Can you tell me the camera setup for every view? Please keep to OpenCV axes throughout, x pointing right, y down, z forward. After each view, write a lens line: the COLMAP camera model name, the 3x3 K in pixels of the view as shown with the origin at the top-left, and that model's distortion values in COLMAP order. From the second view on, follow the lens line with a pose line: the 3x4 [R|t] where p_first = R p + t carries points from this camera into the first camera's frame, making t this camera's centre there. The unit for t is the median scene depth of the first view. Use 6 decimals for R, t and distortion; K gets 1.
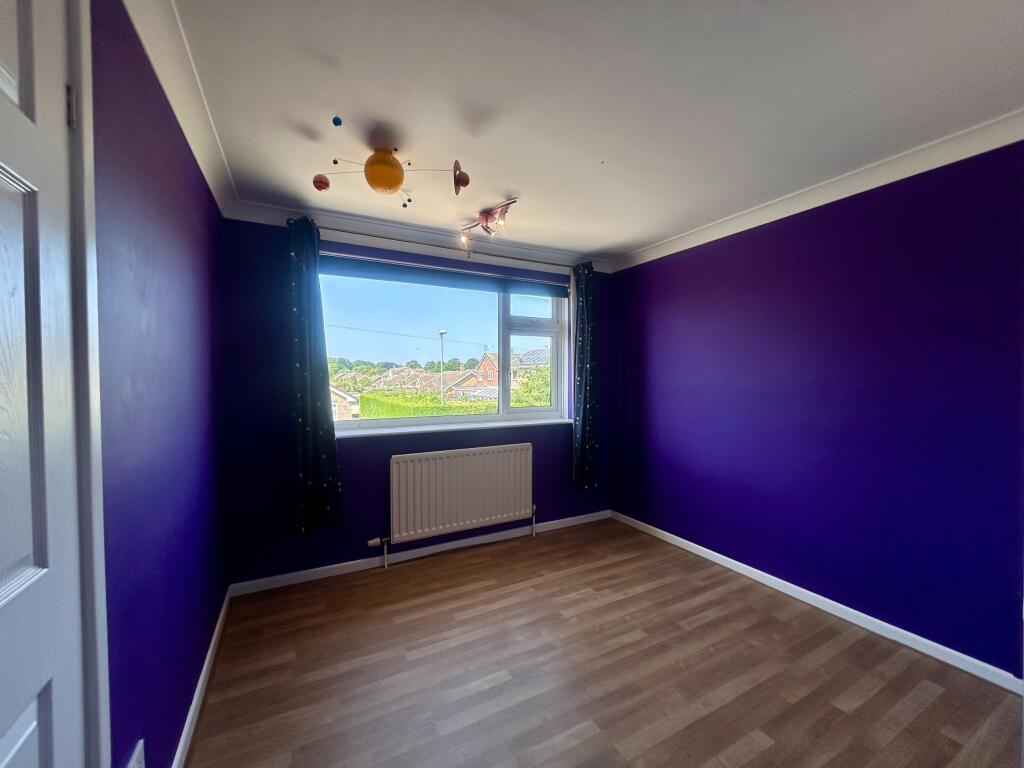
lens RADIAL K [[410.6, 0, 514.0], [0, 410.6, 387.7], [0, 0, 1]] dist [0.000481, 0.000602]
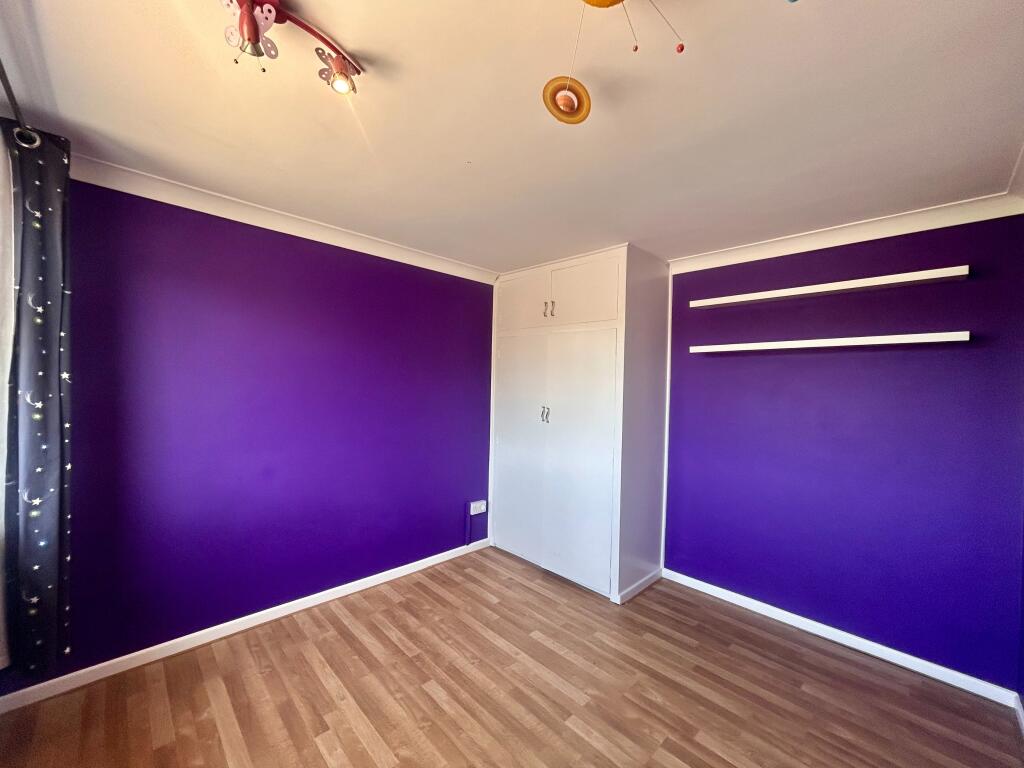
lens RADIAL K [[410.6, 0, 514.3], [0, 410.6, 384.3], [0, 0, 1]] dist [0.000481, 0.000602]
pose [[-0.274887, -0.004004, 0.961468, -0.558546], [0.001844, 0.999987, 0.004692, -0.066176], [-0.961475, 0.003062, -0.274876, 0.969837]]
